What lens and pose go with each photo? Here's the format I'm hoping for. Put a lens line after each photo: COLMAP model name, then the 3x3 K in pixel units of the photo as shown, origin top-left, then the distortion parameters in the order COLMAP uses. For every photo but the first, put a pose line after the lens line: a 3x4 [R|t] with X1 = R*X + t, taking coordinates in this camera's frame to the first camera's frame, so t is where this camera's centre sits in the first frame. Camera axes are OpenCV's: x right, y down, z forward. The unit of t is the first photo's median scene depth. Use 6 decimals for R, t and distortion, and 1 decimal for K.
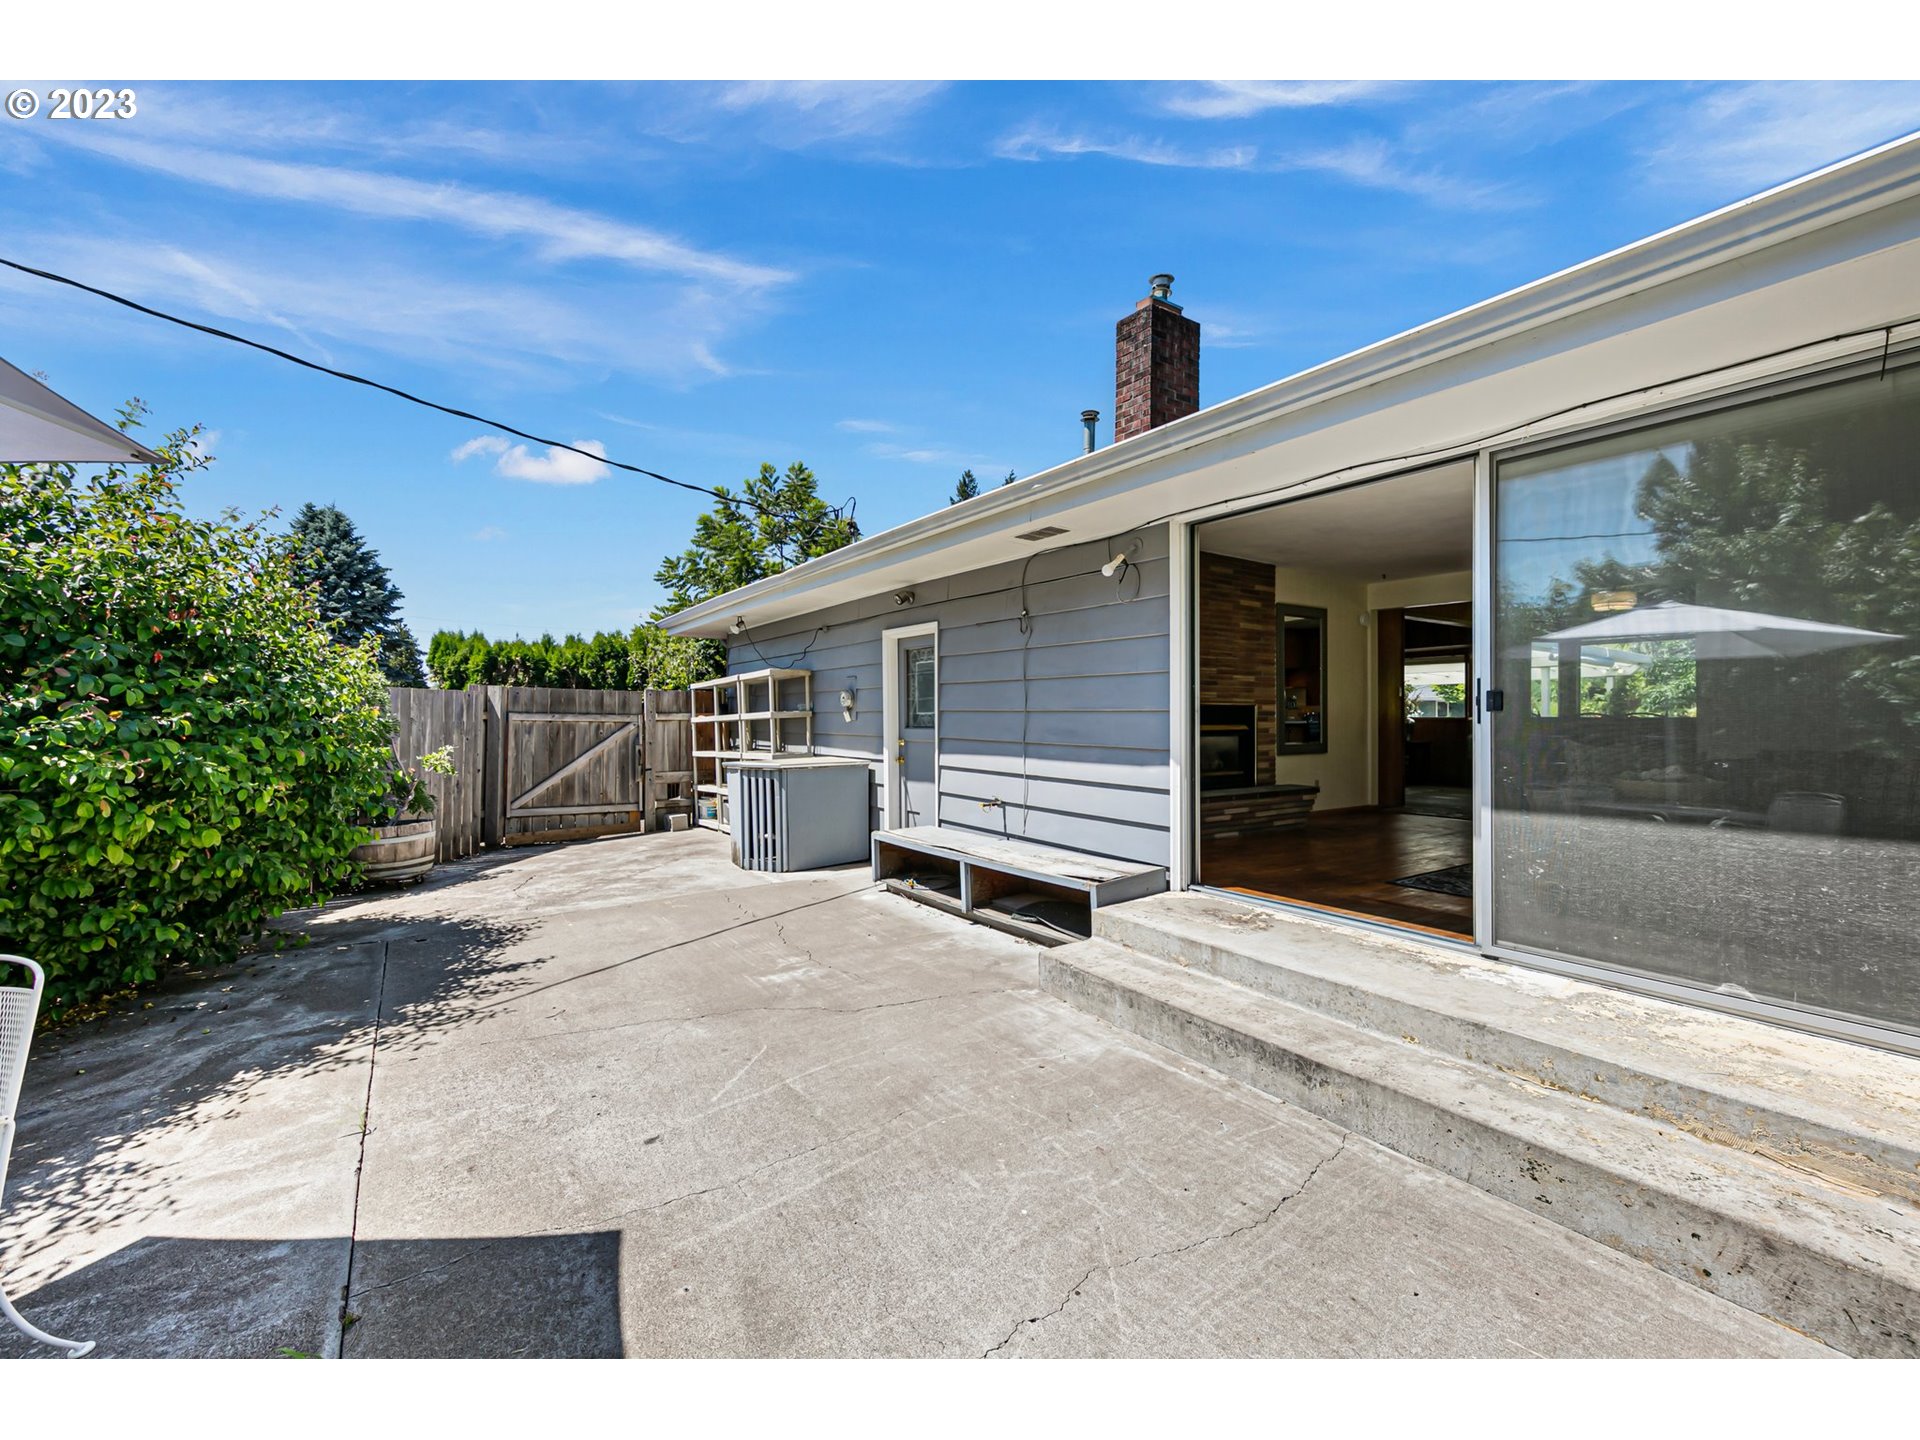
lens RADIAL K [[795.8, 0, 954.3], [0, 795.8, 728.4], [0, 0, 1]] dist [0.001808, 0.000480]
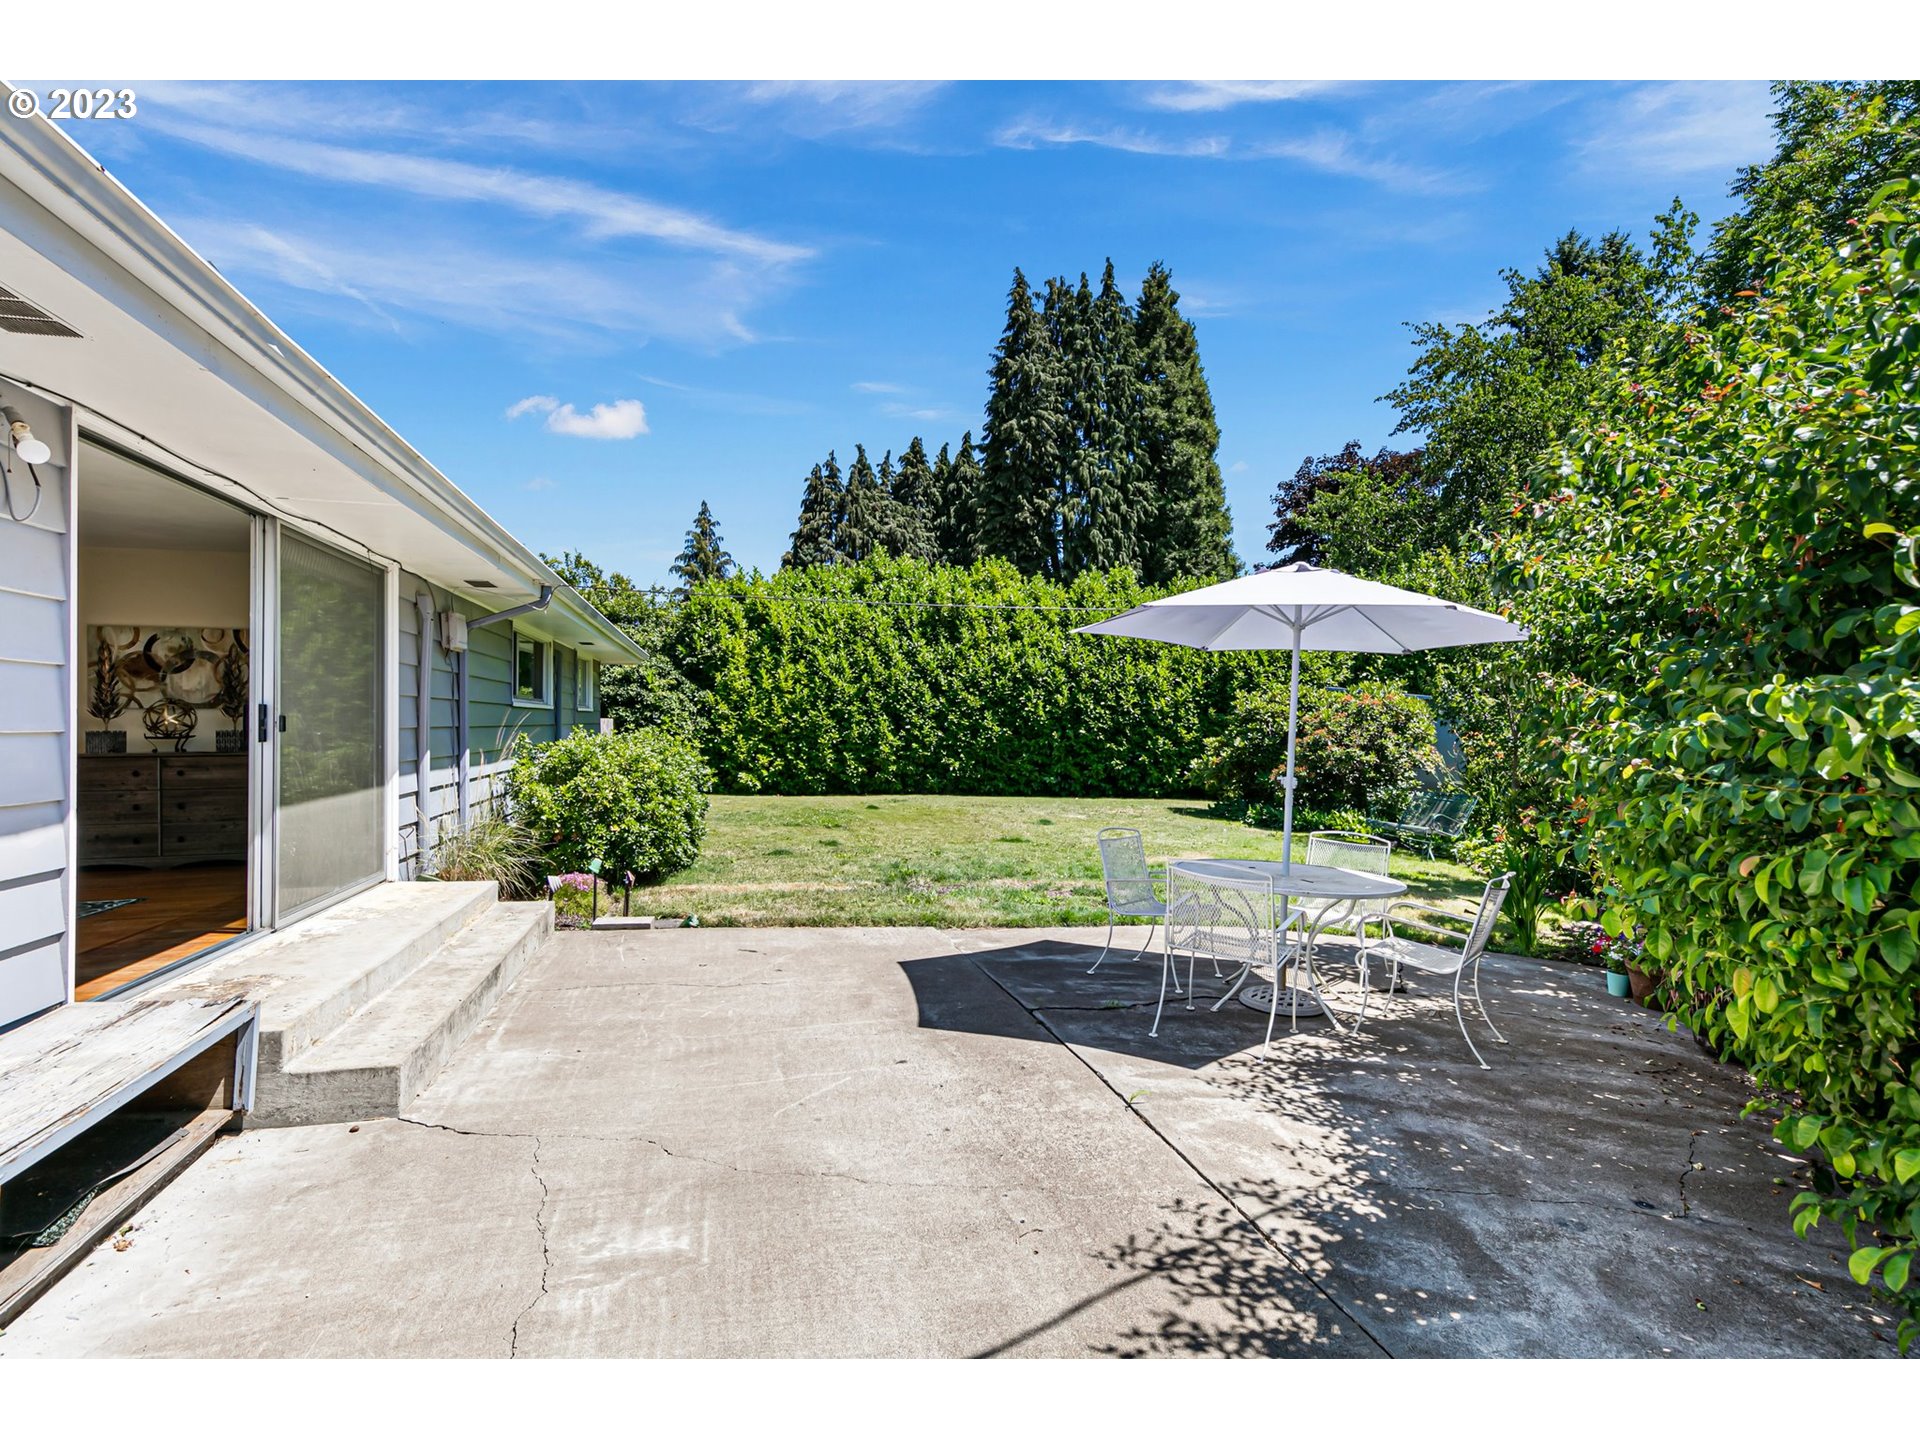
lens RADIAL K [[924.3, 0, 960.0], [0, 924.3, 720.0], [0, 0, 1]] dist [0.003136, 0.001044]
pose [[-0.940007, -0.005783, 0.341107, -0.771117], [0.000158, 0.999849, 0.017387, -0.060777], [-0.341156, 0.016397, -0.939864, 1.867271]]
